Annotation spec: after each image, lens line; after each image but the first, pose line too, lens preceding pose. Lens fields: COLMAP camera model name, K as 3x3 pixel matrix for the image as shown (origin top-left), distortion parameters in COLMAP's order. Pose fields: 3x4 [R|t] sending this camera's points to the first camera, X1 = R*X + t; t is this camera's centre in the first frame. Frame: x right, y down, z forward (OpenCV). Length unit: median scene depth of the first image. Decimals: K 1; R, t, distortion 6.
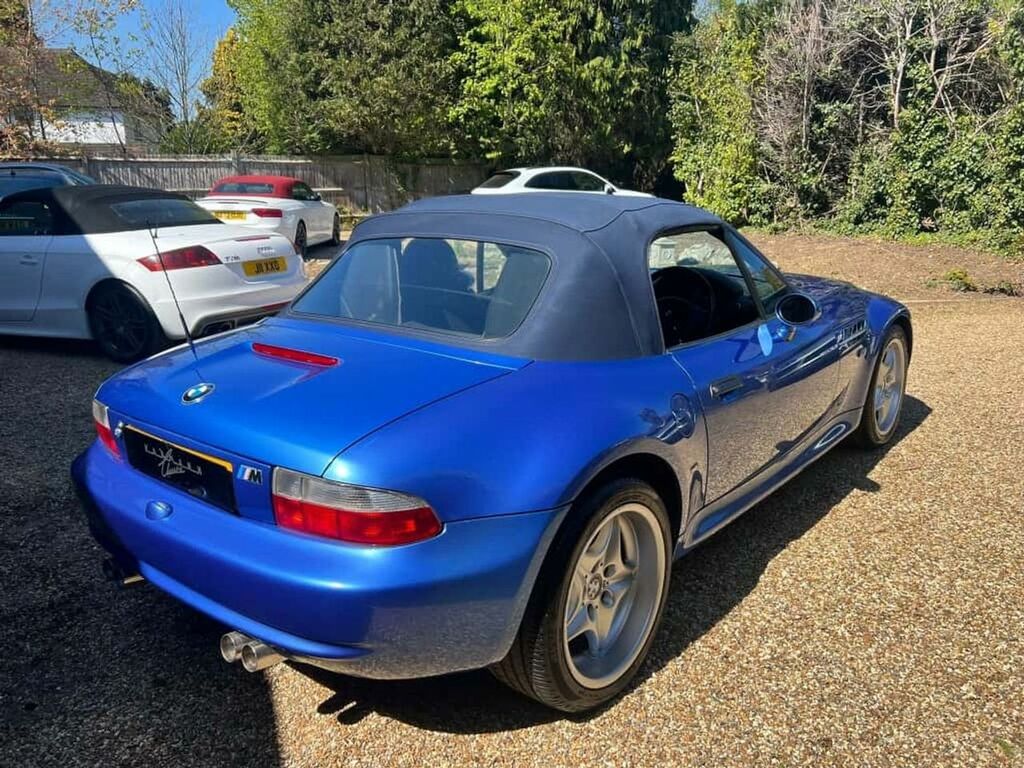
lens RADIAL K [[806.1, 0, 517.3], [0, 806.1, 388.7], [0, 0, 1]] dist [0.047632, -0.052256]
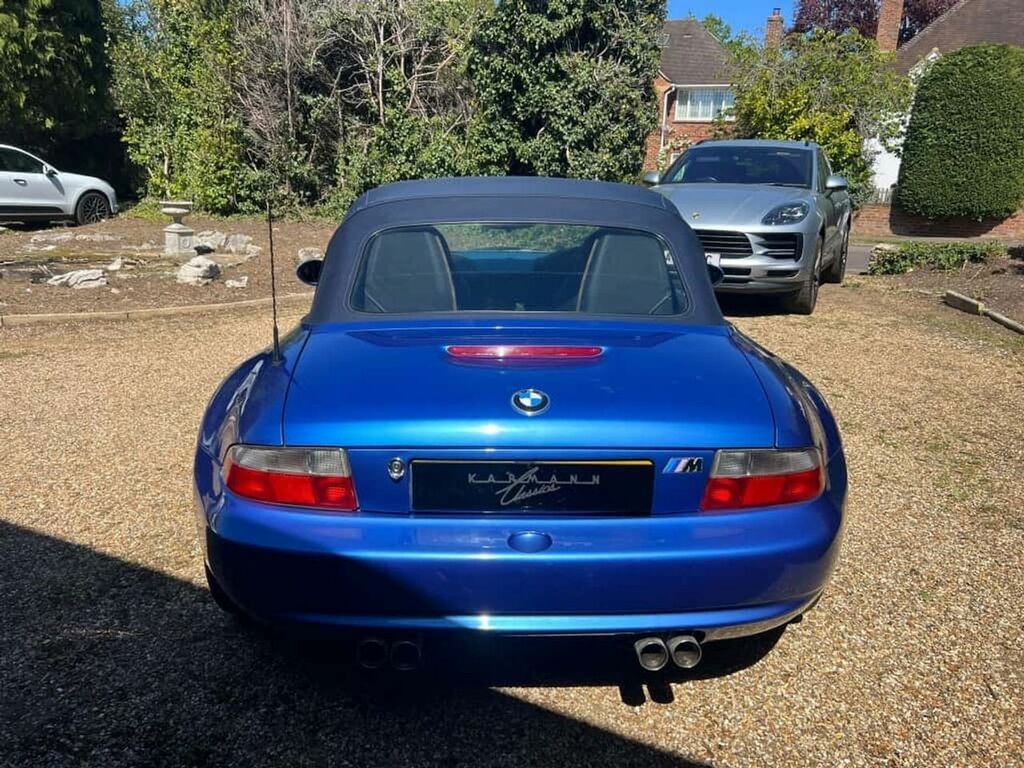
lens RADIAL K [[806.1, 0, 504.0], [0, 806.1, 386.9], [0, 0, 1]] dist [0.047632, -0.052256]
pose [[0.751403, -0.147433, 0.643161, -0.173351], [0.139717, 0.988167, 0.063288, -0.012355], [-0.644882, 0.042306, 0.763111, 0.062120]]
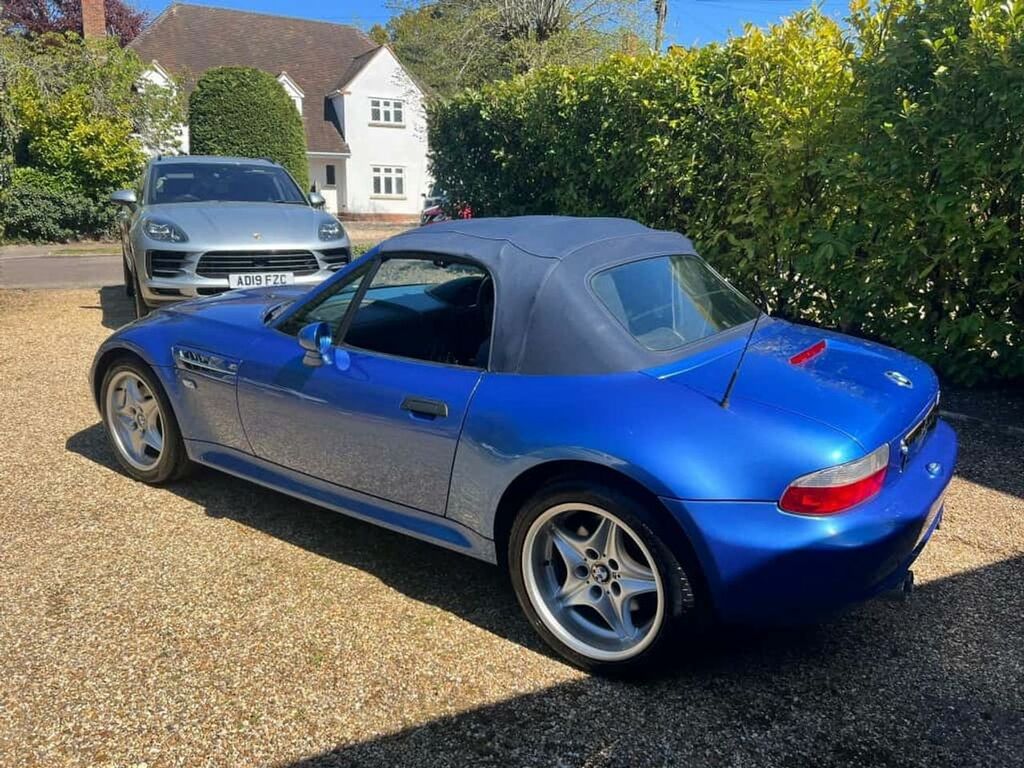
lens RADIAL K [[806.1, 0, 516.6], [0, 806.1, 383.0], [0, 0, 1]] dist [0.047632, -0.052256]
pose [[-0.085754, -0.227393, 0.970020, -0.278332], [0.240589, 0.940067, 0.241641, -0.077689], [-0.966831, 0.254098, -0.025906, 0.285382]]
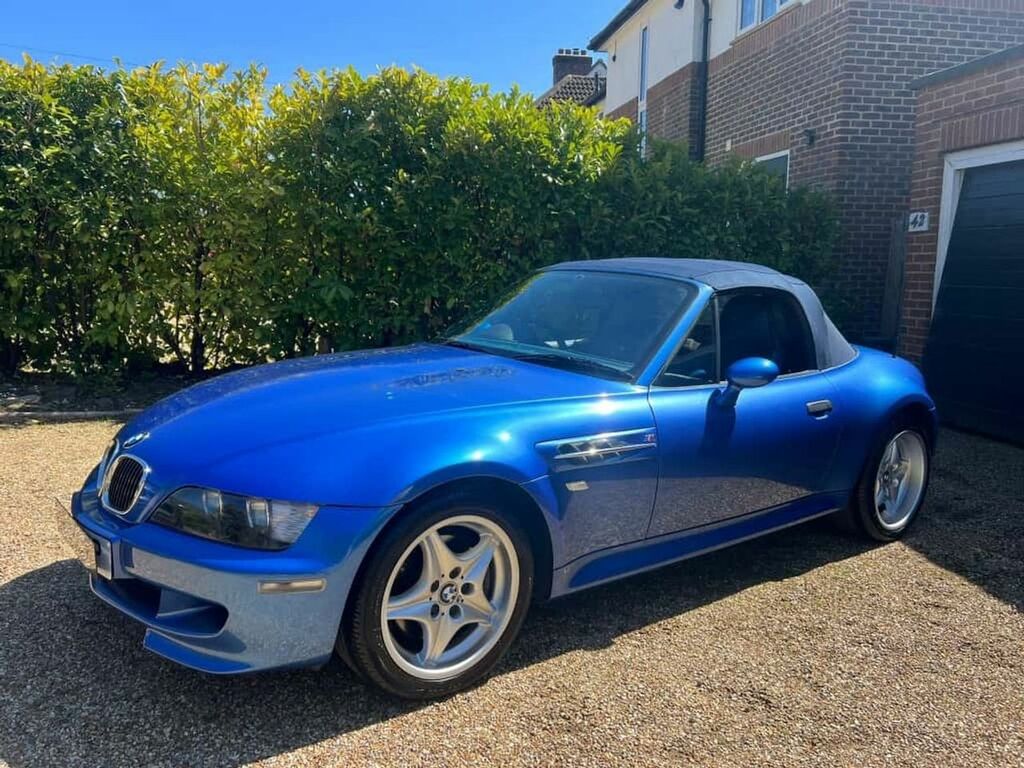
lens RADIAL K [[806.1, 0, 512.5], [0, 806.1, 388.3], [0, 0, 1]] dist [0.047632, -0.052256]
pose [[-0.979378, -0.042528, 0.197512, -0.003664], [0.039898, 0.917634, 0.395419, -0.146436], [-0.198060, 0.395145, -0.897013, 0.584248]]
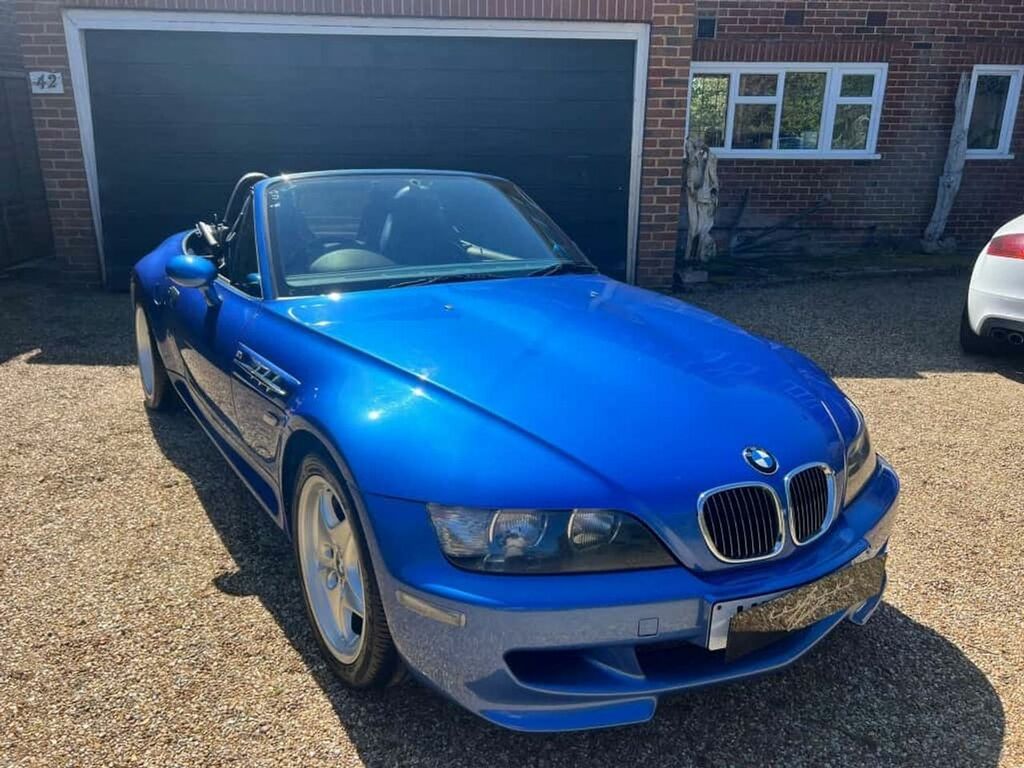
lens RADIAL K [[806.1, 0, 509.2], [0, 806.1, 381.6], [0, 0, 1]] dist [0.047632, -0.052256]
pose [[-0.314717, 0.285783, -0.905142, 0.295177], [-0.259151, 0.891497, 0.371582, -0.114126], [0.913123, 0.351512, -0.206508, 0.401628]]
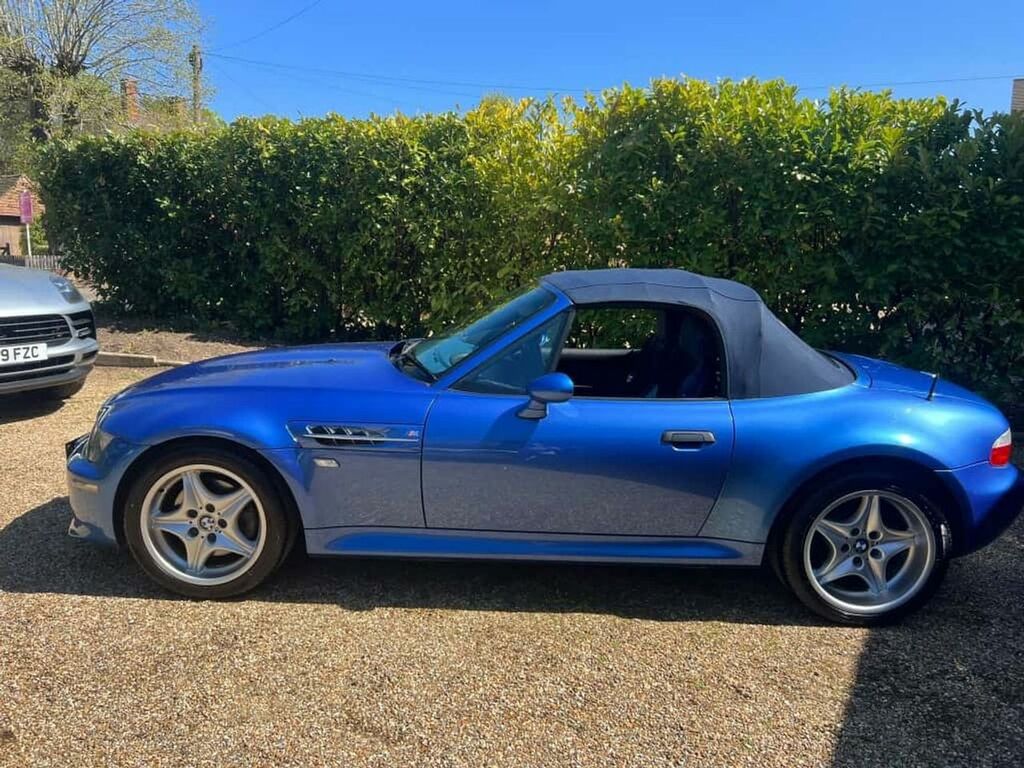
lens RADIAL K [[806.1, 0, 504.8], [0, 806.1, 366.6], [0, 0, 1]] dist [0.047632, -0.052256]
pose [[-0.633868, -0.114429, 0.764930, -0.211058], [0.185429, 0.937669, 0.293927, -0.129204], [-0.750884, 0.328151, -0.573140, 0.489772]]
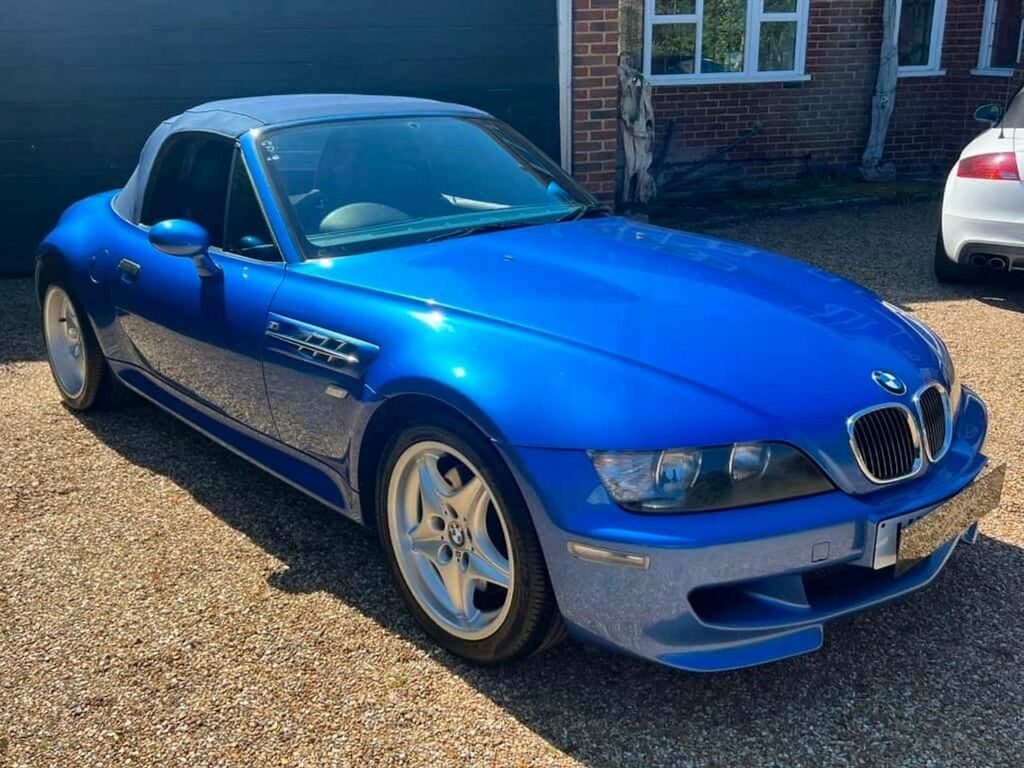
lens RADIAL K [[986.2, 0, 501.7], [0, 986.2, 336.6], [0, 0, 1]] dist [0.026191, 0.000000]
pose [[-0.154685, 0.280167, -0.947407, 0.336149], [-0.240580, 0.919401, 0.311165, -0.104952], [0.958224, 0.276060, -0.074815, 0.357292]]
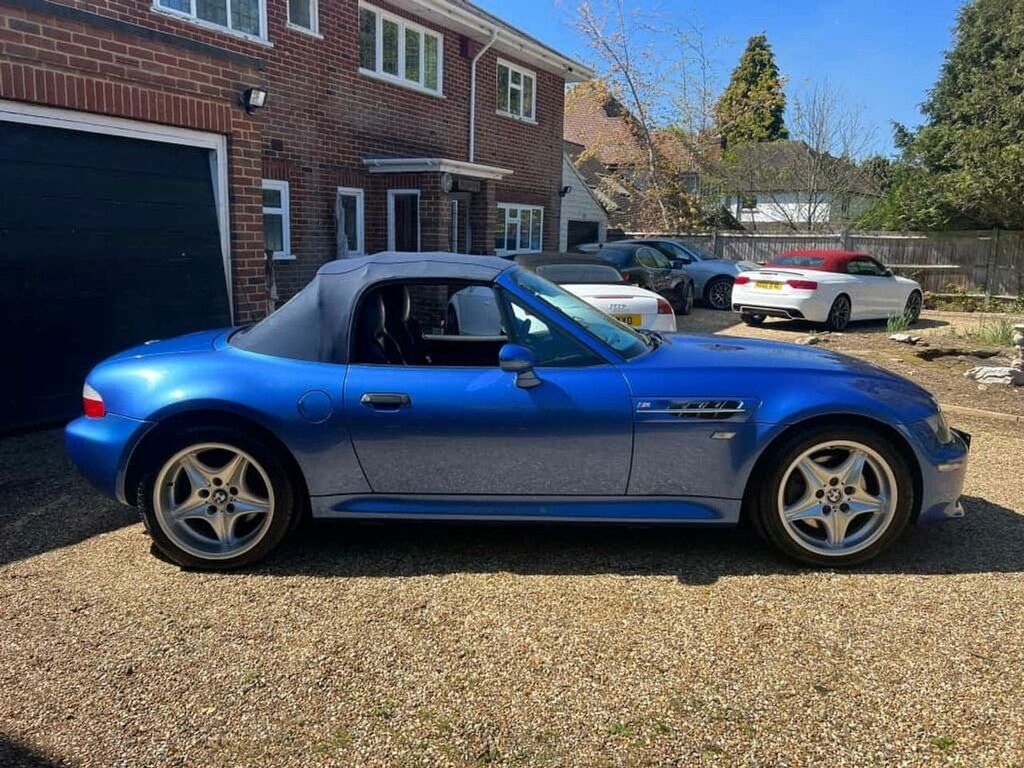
lens RADIAL K [[806.1, 0, 507.0], [0, 806.1, 390.2], [0, 0, 1]] dist [0.047632, -0.052256]
pose [[0.638615, 0.148050, -0.755151, 0.292177], [-0.214321, 0.976710, 0.010242, -0.015987], [0.739079, 0.155304, 0.655471, 0.066450]]
